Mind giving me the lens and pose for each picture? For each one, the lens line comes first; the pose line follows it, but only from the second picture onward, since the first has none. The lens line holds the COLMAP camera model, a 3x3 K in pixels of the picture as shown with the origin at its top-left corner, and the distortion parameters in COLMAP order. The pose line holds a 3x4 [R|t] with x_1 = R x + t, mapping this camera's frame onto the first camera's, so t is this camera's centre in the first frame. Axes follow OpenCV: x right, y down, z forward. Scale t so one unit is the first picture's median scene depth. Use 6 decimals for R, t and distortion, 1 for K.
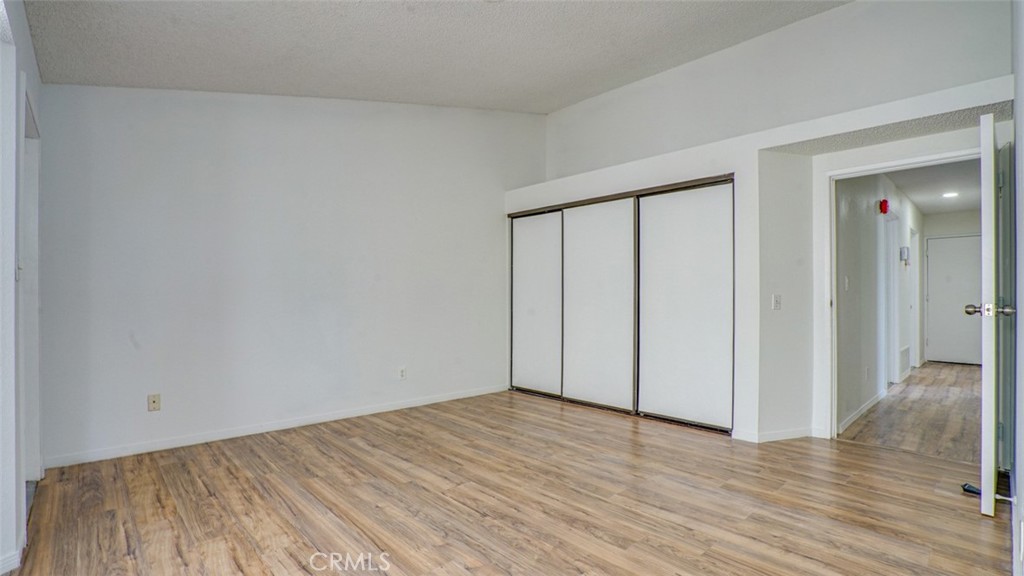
lens RADIAL K [[478.6, 0, 509.9], [0, 478.6, 293.2], [0, 0, 1]] dist [-0.022547, 0.000472]
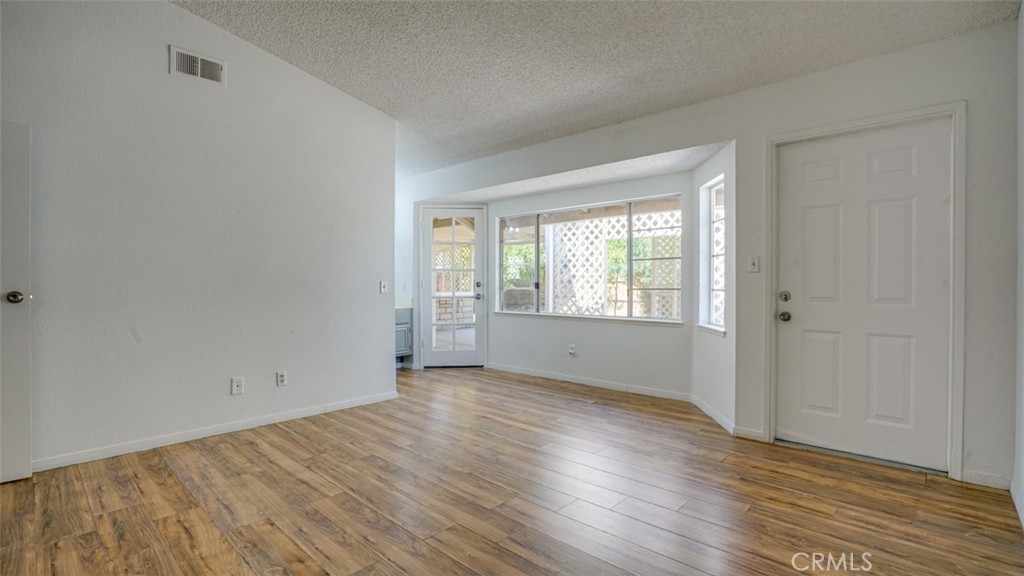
lens RADIAL K [[478.6, 0, 509.9], [0, 478.6, 293.2], [0, 0, 1]] dist [-0.022547, 0.000472]
pose [[-0.997798, 0.005606, -0.066090, -0.073935], [0.004460, 0.999837, 0.017469, 0.011252], [0.066177, 0.017136, -0.997661, 2.102045]]
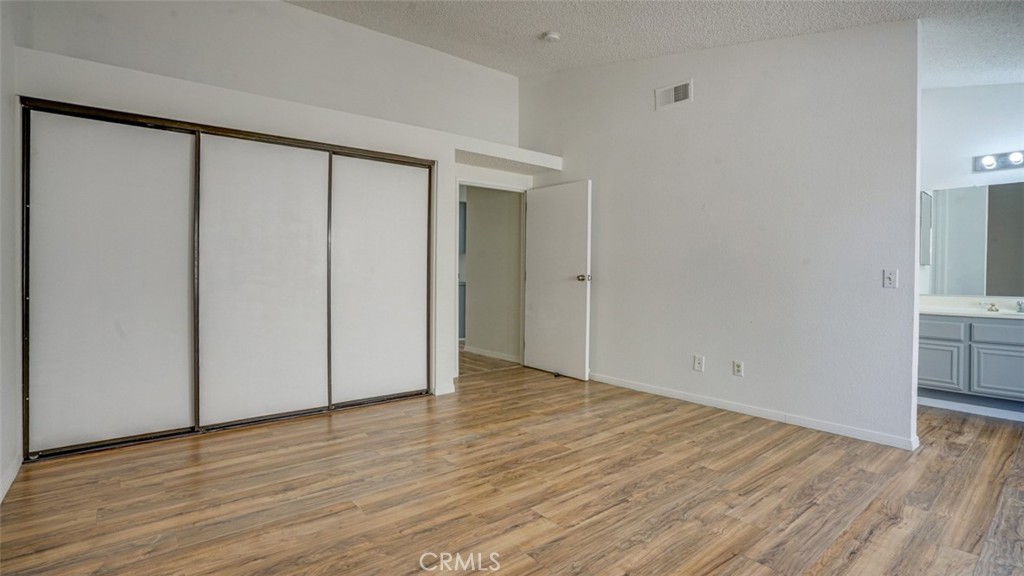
lens RADIAL K [[475.5, 0, 497.4], [0, 475.5, 274.7], [0, 0, 1]] dist [-0.049103, 0.000201]
pose [[0.082557, 0.003206, 0.996581, -0.968839], [-0.008283, 0.999962, -0.002531, 0.027268], [-0.996552, -0.008045, 0.082580, 1.151820]]
